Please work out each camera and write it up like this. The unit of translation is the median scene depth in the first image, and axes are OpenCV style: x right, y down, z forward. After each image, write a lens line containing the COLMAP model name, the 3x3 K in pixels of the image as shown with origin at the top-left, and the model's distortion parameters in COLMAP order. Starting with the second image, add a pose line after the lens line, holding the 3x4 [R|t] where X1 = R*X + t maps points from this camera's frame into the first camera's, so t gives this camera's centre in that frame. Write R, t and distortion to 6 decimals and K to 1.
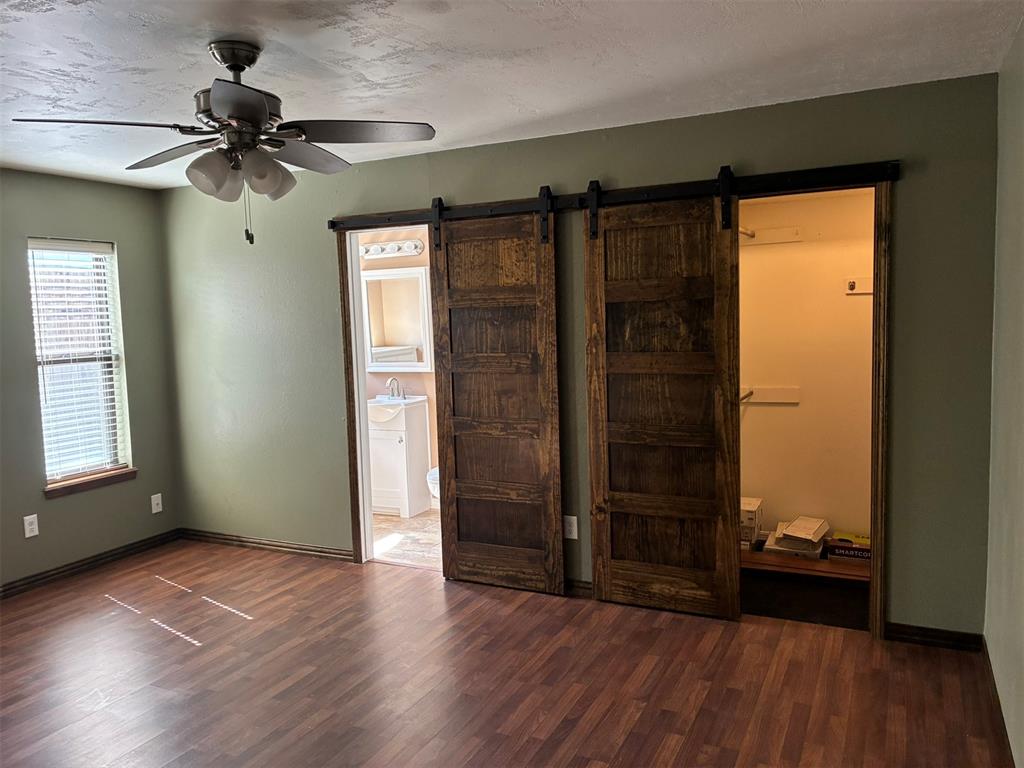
lens RADIAL K [[776.1, 0, 512.0], [0, 776.1, 384.0], [0, 0, 1]] dist [0.109042, -0.138850]
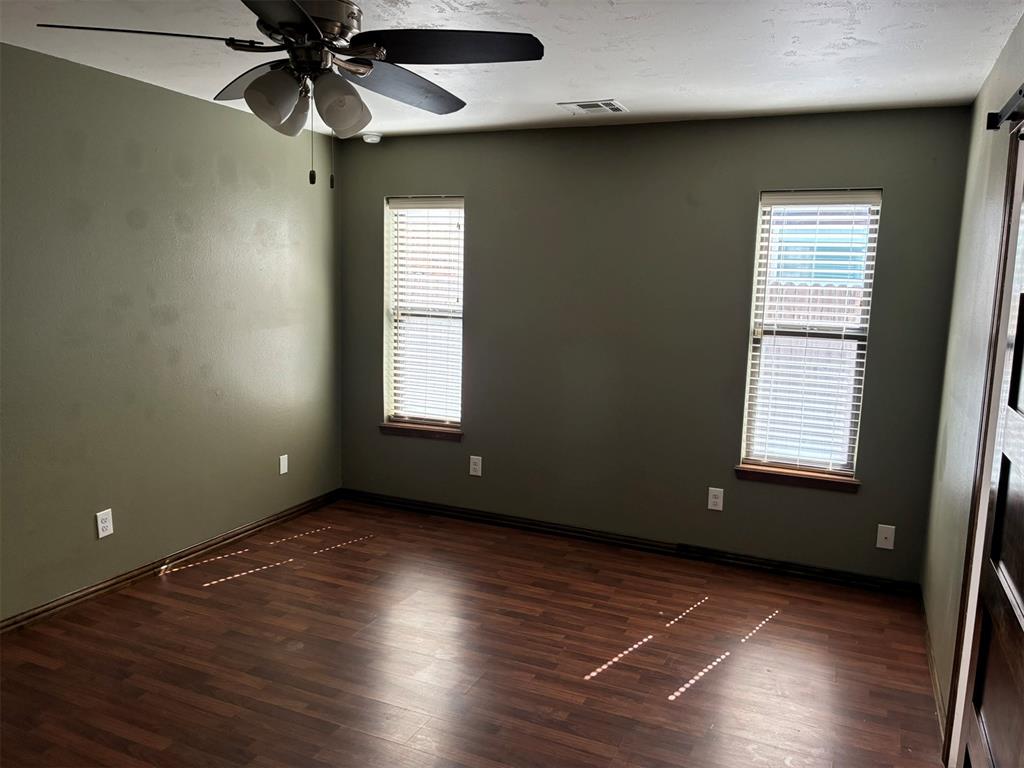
lens RADIAL K [[776.1, 0, 512.0], [0, 776.1, 384.0], [0, 0, 1]] dist [0.109042, -0.138850]
pose [[0.035015, 0.163056, -0.985995, 0.290578], [-0.125093, 0.979556, 0.157549, -0.073959], [0.991527, 0.117825, 0.054697, 0.675880]]
